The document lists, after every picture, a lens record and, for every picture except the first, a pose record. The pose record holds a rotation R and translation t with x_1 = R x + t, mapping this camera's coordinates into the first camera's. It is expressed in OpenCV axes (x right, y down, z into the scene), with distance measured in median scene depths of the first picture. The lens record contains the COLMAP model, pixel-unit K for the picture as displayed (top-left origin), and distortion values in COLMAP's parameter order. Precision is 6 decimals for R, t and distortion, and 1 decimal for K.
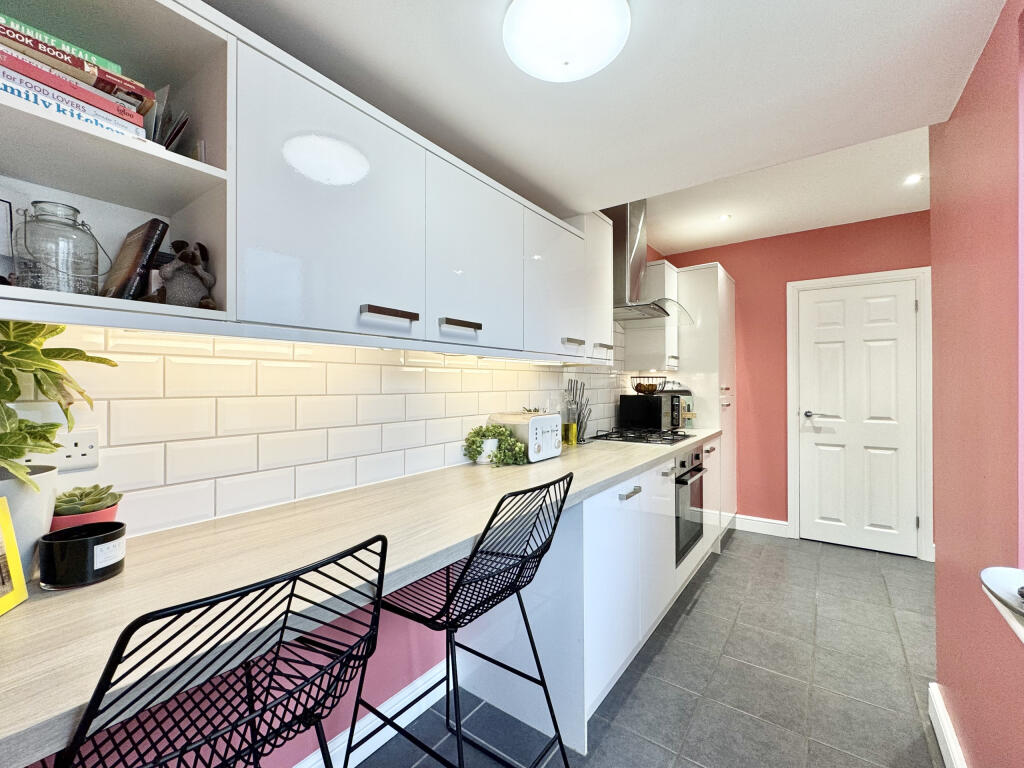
lens RADIAL K [[420.4, 0, 513.8], [0, 420.4, 383.3], [0, 0, 1]] dist [0.014064, 0.000082]
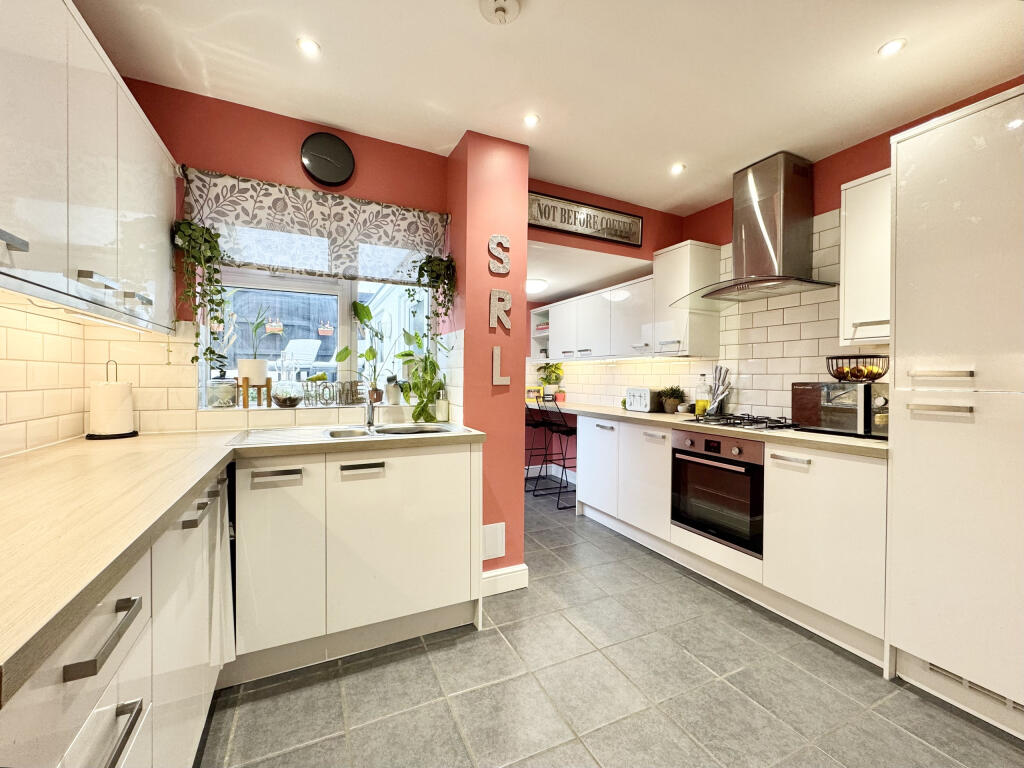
lens RADIAL K [[420.4, 0, 509.5], [0, 420.4, 380.5], [0, 0, 1]] dist [0.014064, 0.000082]
pose [[-0.464889, 0.006208, -0.885347, 1.337735], [-0.002962, 0.999959, 0.008567, 0.021668], [0.885364, 0.006605, -0.464852, 0.928669]]
